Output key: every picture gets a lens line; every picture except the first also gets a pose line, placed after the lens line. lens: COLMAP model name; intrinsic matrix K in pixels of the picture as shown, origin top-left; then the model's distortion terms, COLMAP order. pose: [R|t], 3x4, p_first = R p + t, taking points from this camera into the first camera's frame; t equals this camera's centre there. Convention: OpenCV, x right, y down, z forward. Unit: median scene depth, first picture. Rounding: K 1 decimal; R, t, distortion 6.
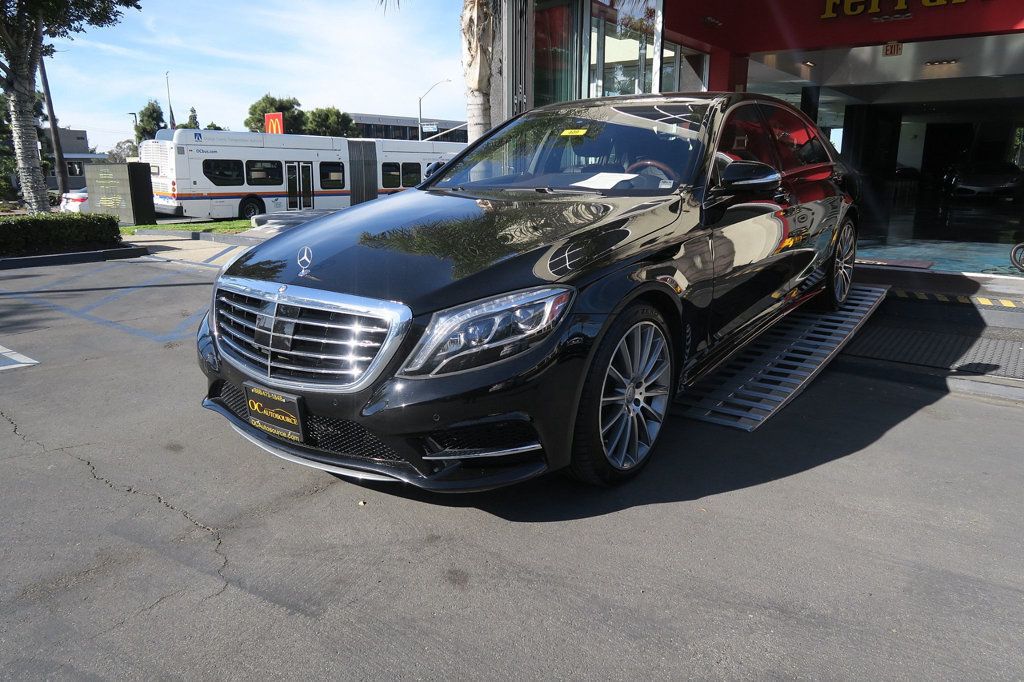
lens RADIAL K [[712.9, 0, 512.0], [0, 712.9, 341.0], [0, 0, 1]] dist [-0.016920, -0.001123]
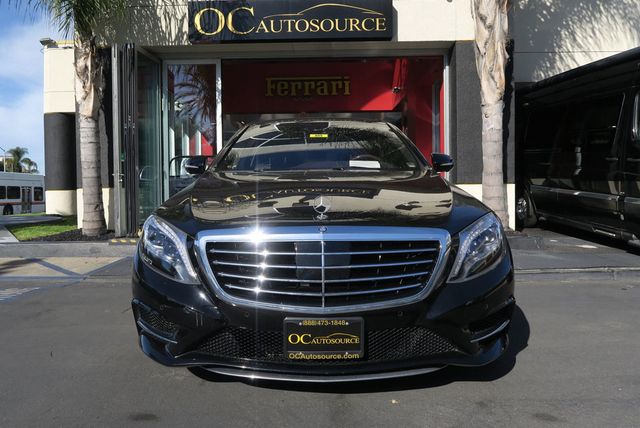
lens RADIAL K [[477.6, 0, 306.5], [0, 477.6, 203.0], [0, 0, 1]] dist [-0.011065, -0.002057]
pose [[0.807524, -0.026000, 0.589262, -0.791990], [0.150218, 0.975151, -0.162832, 0.008706], [-0.570386, 0.220009, 0.791363, 0.366812]]
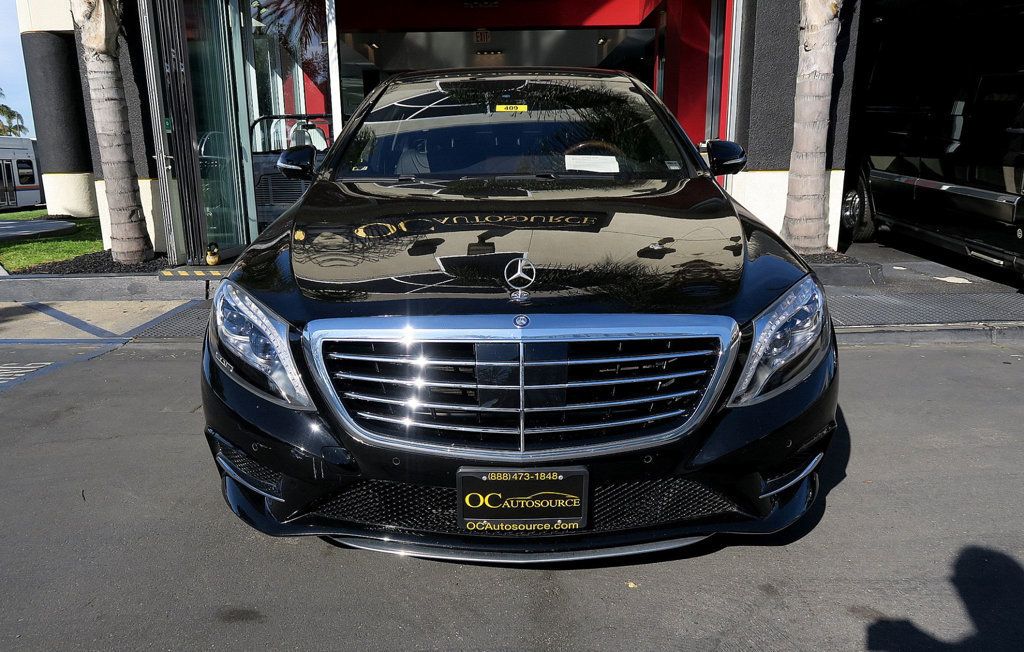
lens RADIAL K [[781.8, 0, 494.6], [0, 781.8, 371.4], [0, 0, 1]] dist [-0.012825, -0.000129]
pose [[0.802101, -0.169309, 0.572686, -0.767308], [0.154064, 0.985174, 0.075476, -0.085007], [-0.576974, 0.027690, 0.816293, 0.386650]]
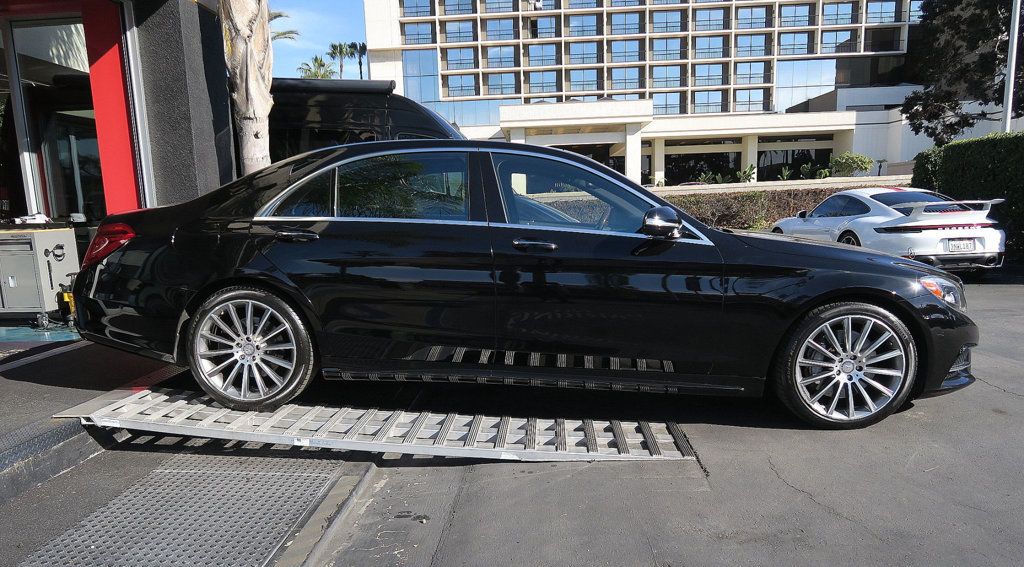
lens RADIAL K [[723.1, 0, 512.9], [0, 723.1, 340.4], [0, 0, 1]] dist [-0.011448, -0.003129]
pose [[-0.574816, -0.125267, 0.808638, -1.193138], [0.225178, 0.925845, 0.303490, -0.667956], [-0.786690, 0.356539, -0.503983, 2.734179]]
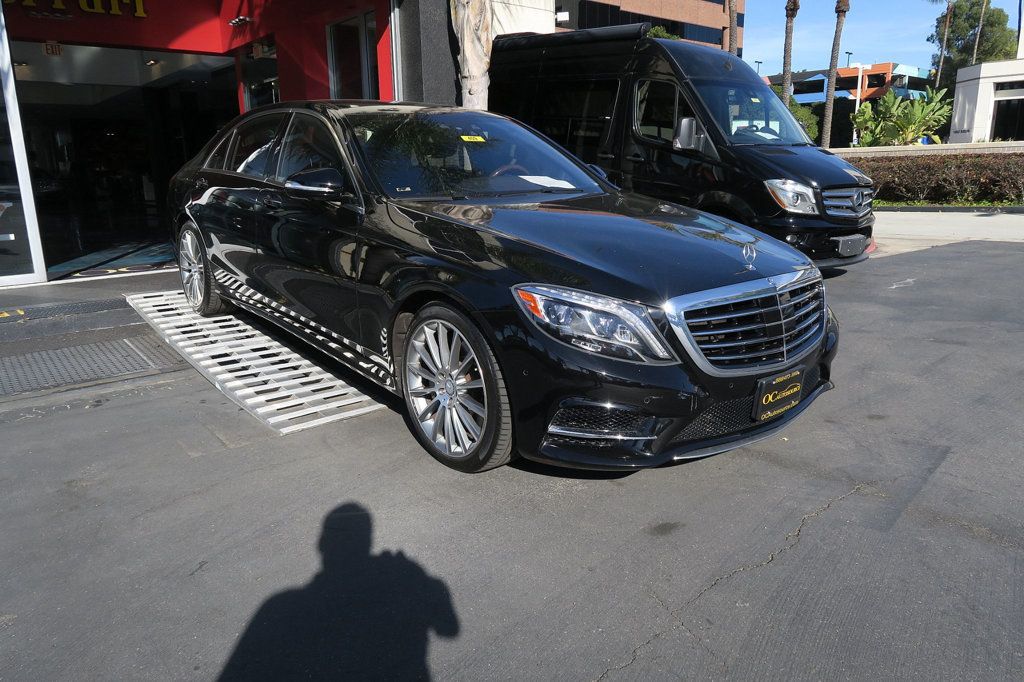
lens RADIAL K [[712.9, 0, 512.0], [0, 712.9, 341.0], [0, 0, 1]] dist [-0.016920, -0.001123]
pose [[0.211282, -0.238763, 0.947815, -1.436778], [0.244973, 0.951691, 0.185131, -0.280538], [-0.946229, 0.193074, 0.259565, 1.085719]]
